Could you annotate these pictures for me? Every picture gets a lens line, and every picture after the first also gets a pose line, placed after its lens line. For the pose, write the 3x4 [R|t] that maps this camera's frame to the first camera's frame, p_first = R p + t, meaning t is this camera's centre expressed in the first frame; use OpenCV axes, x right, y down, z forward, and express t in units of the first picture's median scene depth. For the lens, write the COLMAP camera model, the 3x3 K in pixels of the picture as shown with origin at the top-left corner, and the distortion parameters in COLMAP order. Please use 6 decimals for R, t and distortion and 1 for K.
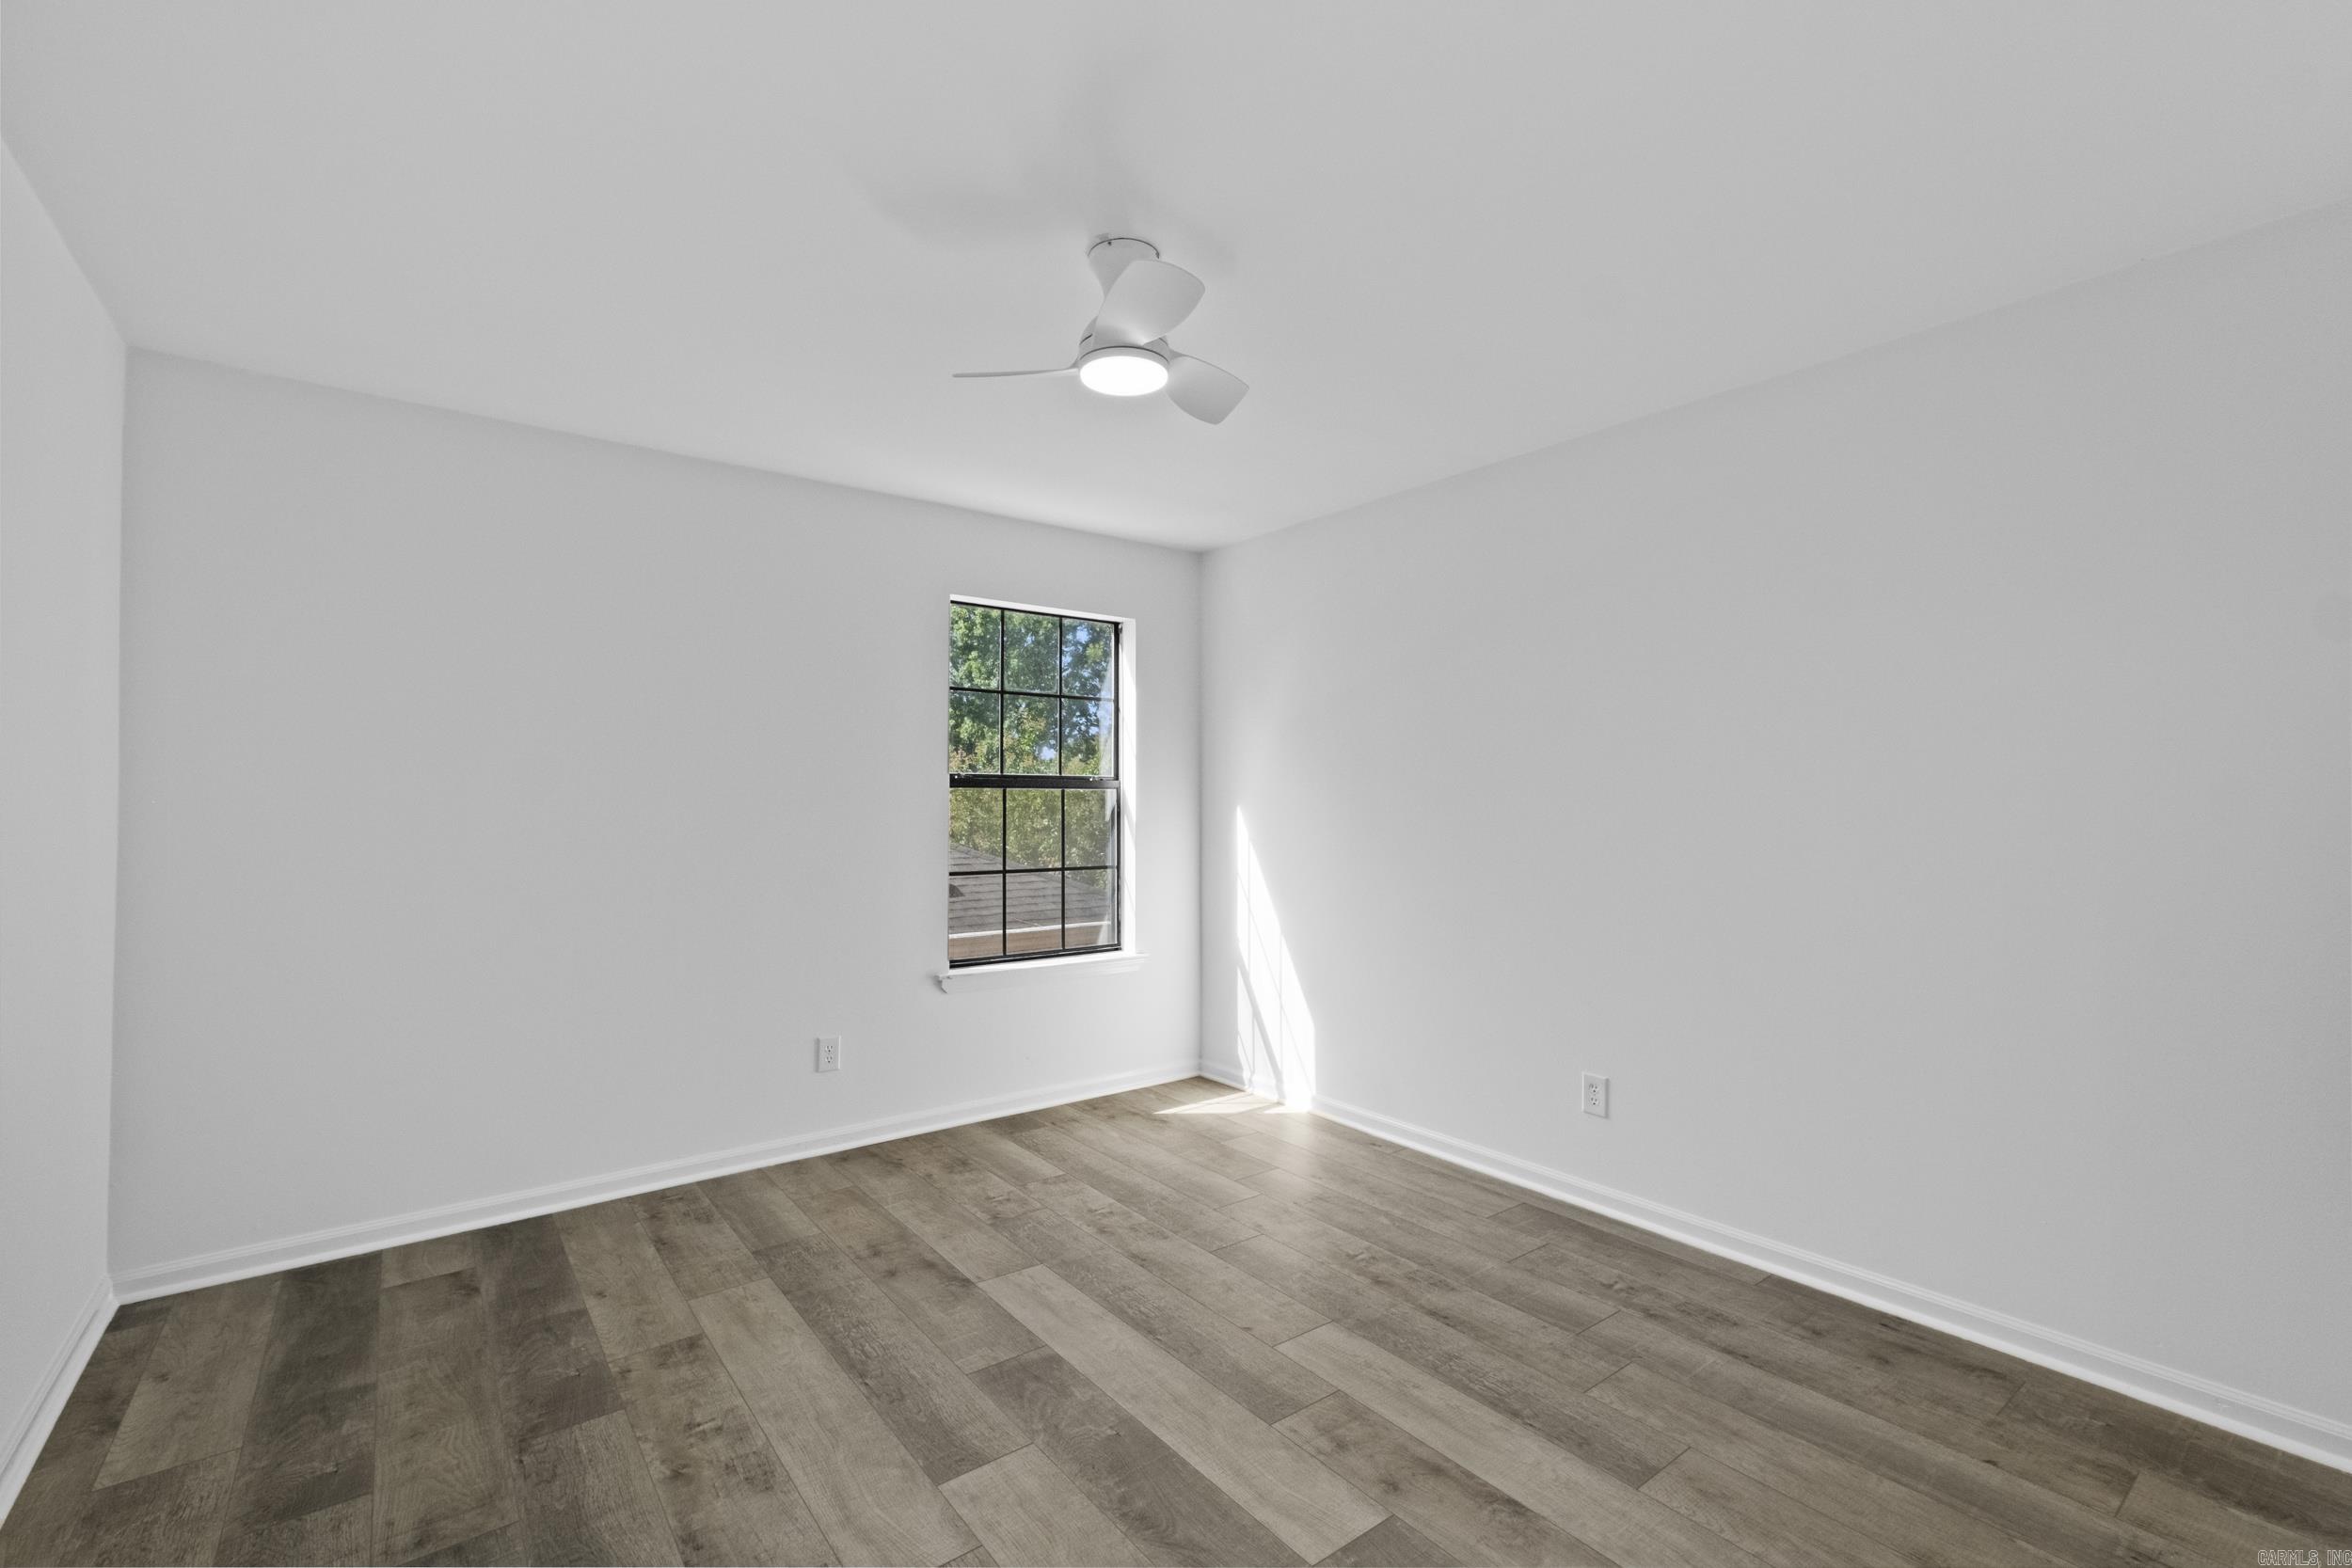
lens RADIAL K [[1007.5, 0, 1164.1], [0, 1007.5, 786.6], [0, 0, 1]] dist [0.006128, 0.000076]
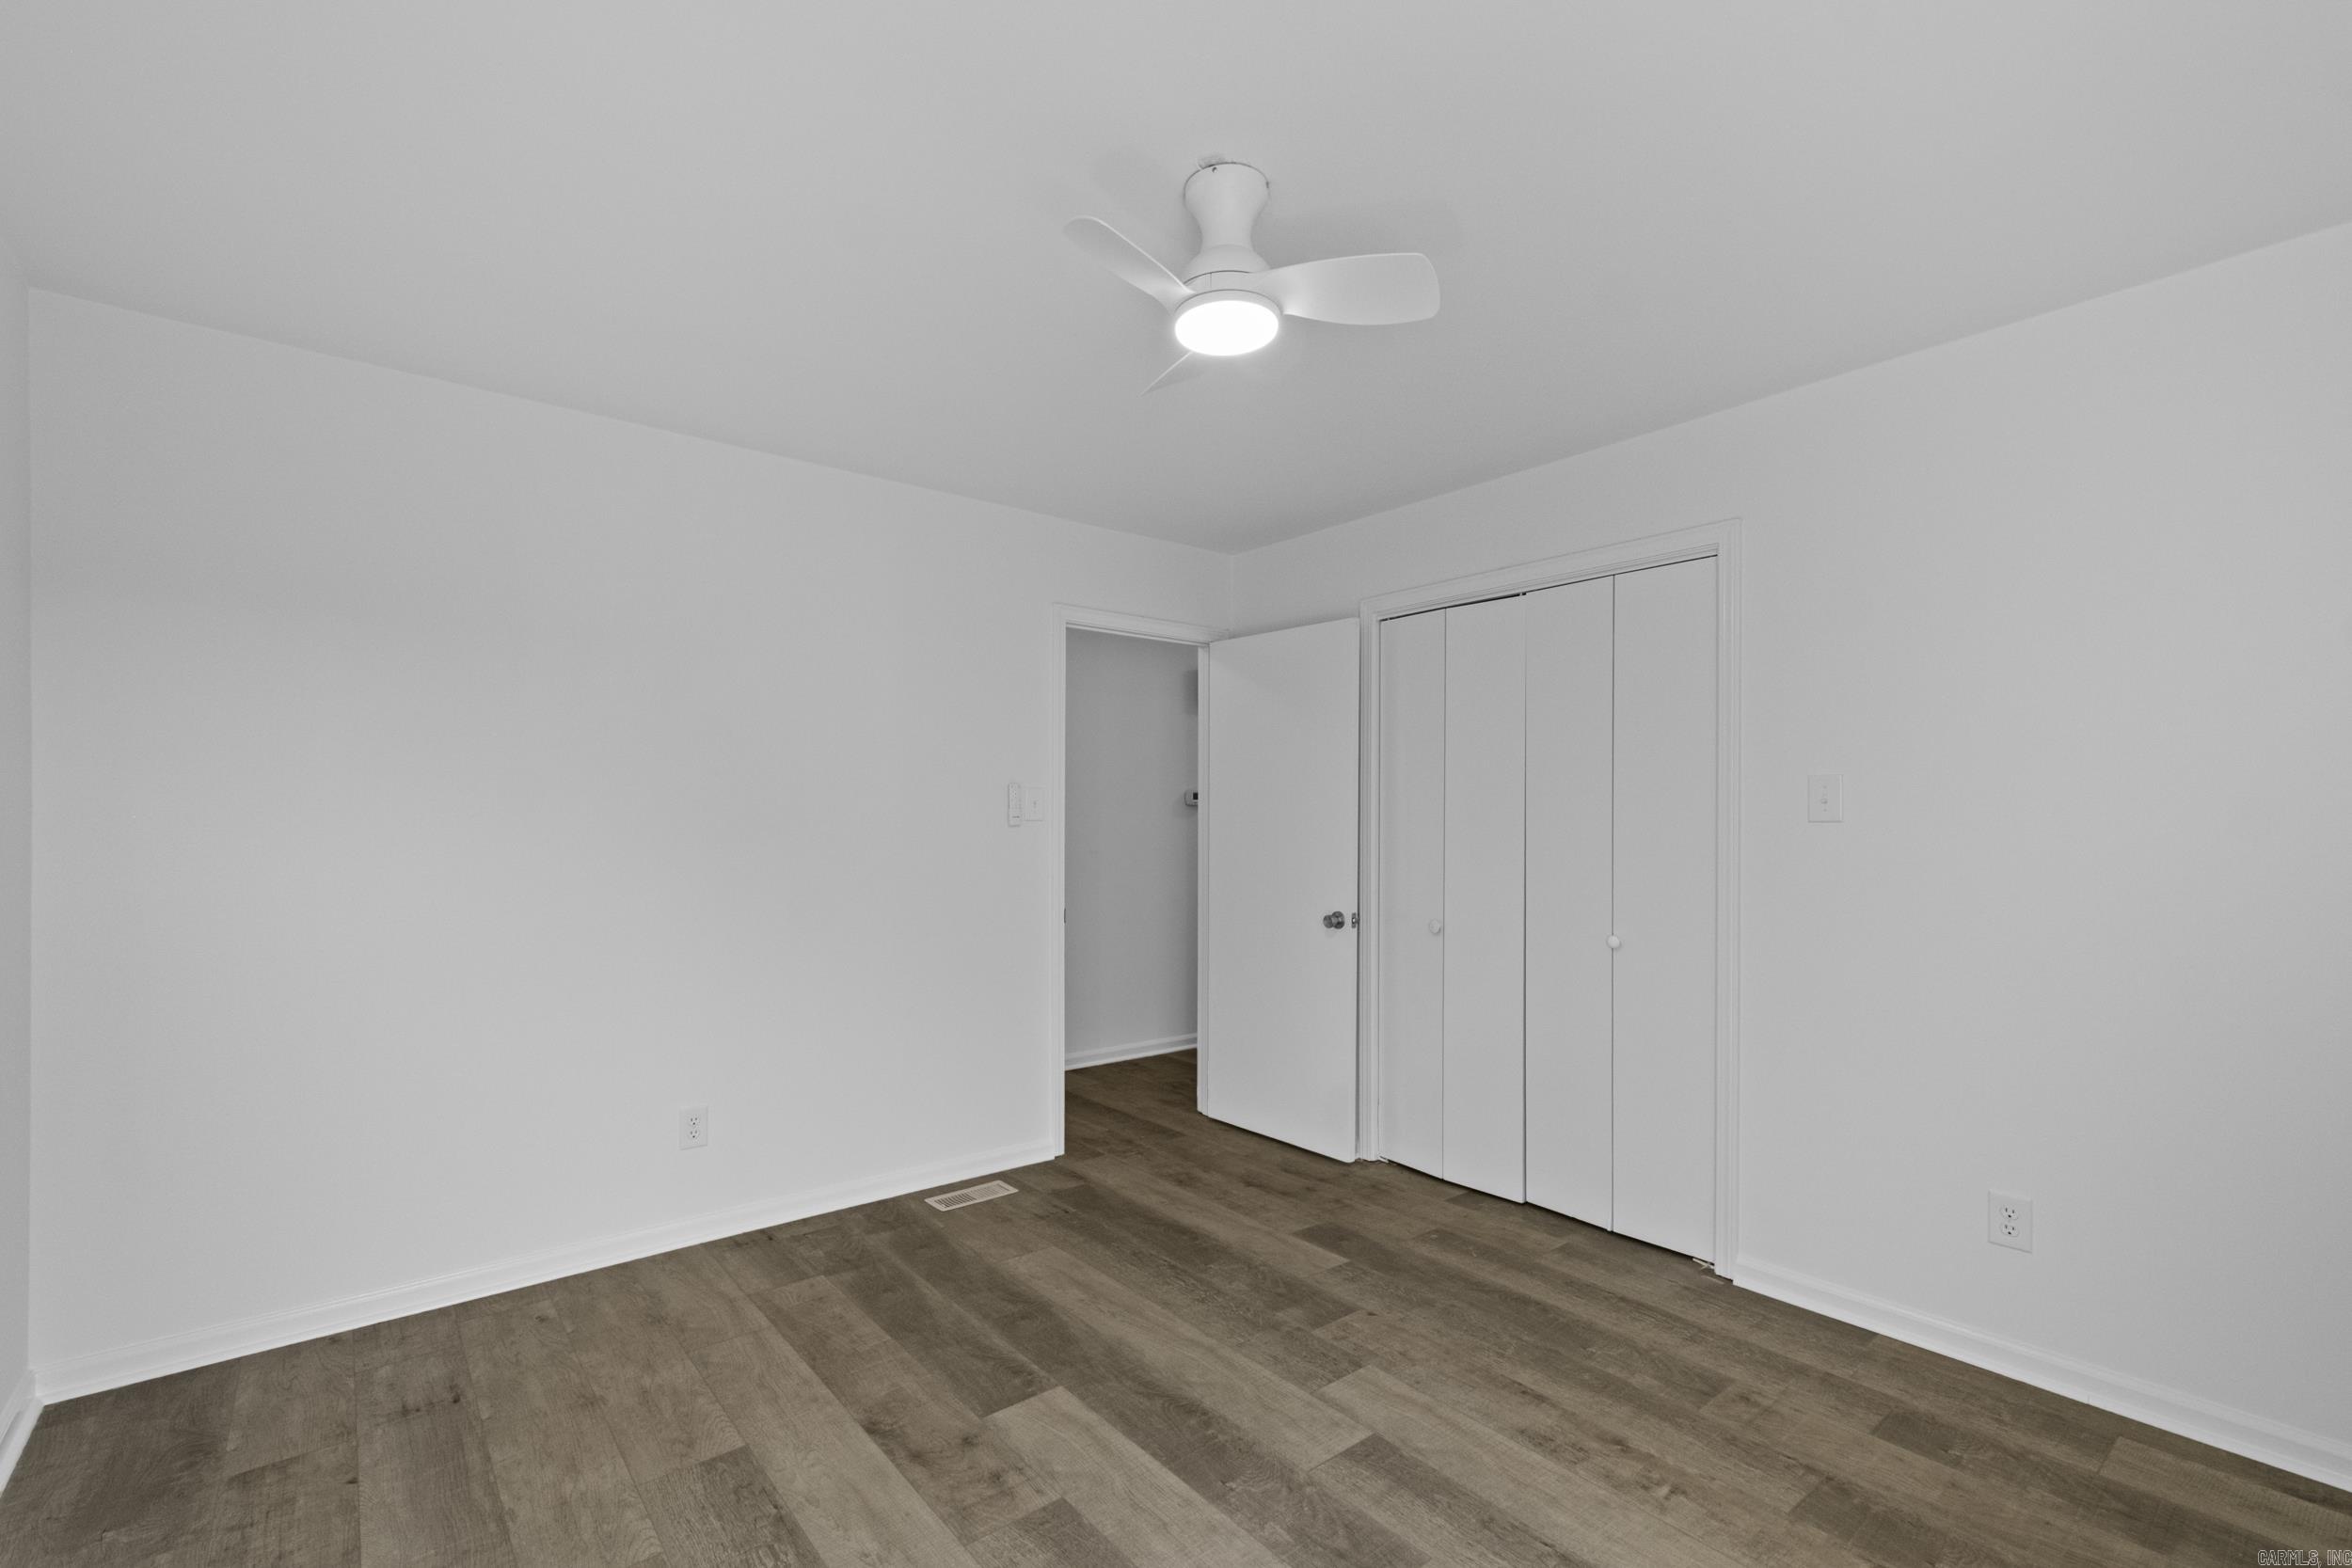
lens RADIAL K [[1007.5, 0, 1164.1], [0, 1007.5, 786.6], [0, 0, 1]] dist [0.006128, 0.000076]
pose [[-0.999673, -0.002677, -0.025417, 0.038312], [-0.001462, 0.998860, -0.047724, 0.025318], [0.025516, -0.047671, -0.998537, 2.045114]]
